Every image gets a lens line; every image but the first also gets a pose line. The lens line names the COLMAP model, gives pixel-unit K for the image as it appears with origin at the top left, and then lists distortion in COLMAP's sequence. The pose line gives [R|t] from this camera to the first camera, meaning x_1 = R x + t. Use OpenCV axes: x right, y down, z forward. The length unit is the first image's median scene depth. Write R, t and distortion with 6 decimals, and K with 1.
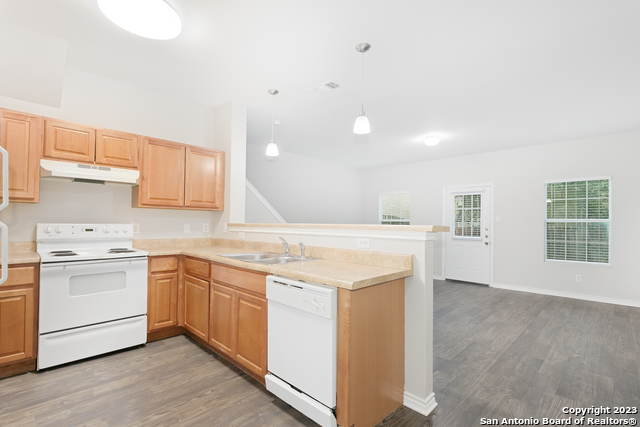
lens RADIAL K [[293.3, 0, 331.8], [0, 293.3, 222.8], [0, 0, 1]] dist [0.004651, -0.001622]
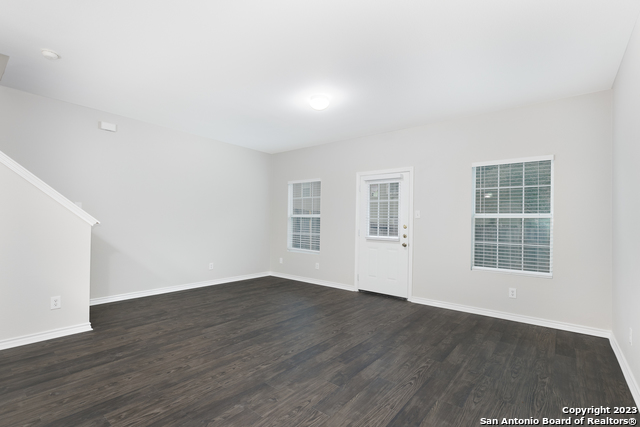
lens RADIAL K [[293.3, 0, 318.4], [0, 293.3, 221.7], [0, 0, 1]] dist [0.004651, -0.001622]
pose [[0.997159, 0.003524, 0.075245, 0.284484], [-0.003923, 0.999979, 0.005158, 0.005578], [-0.075225, -0.005439, 0.997152, 0.285991]]
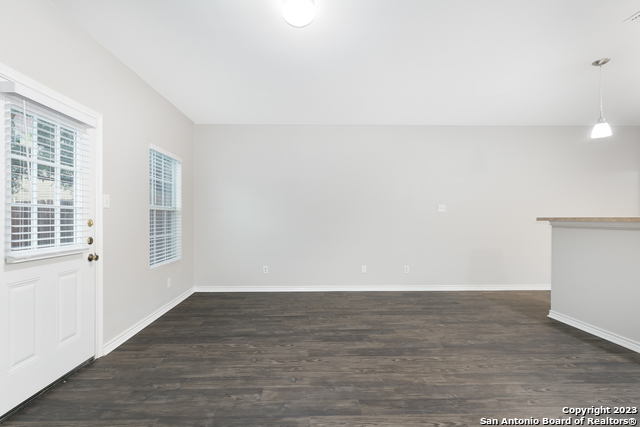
lens RADIAL K [[293.3, 0, 305.6], [0, 293.3, 219.1], [0, 0, 1]] dist [0.004651, -0.001622]
pose [[-0.689190, -0.016049, 0.724403, 0.032294], [-0.013738, 0.999864, 0.009081, 0.009868], [-0.724451, -0.003694, -0.689317, 1.261528]]
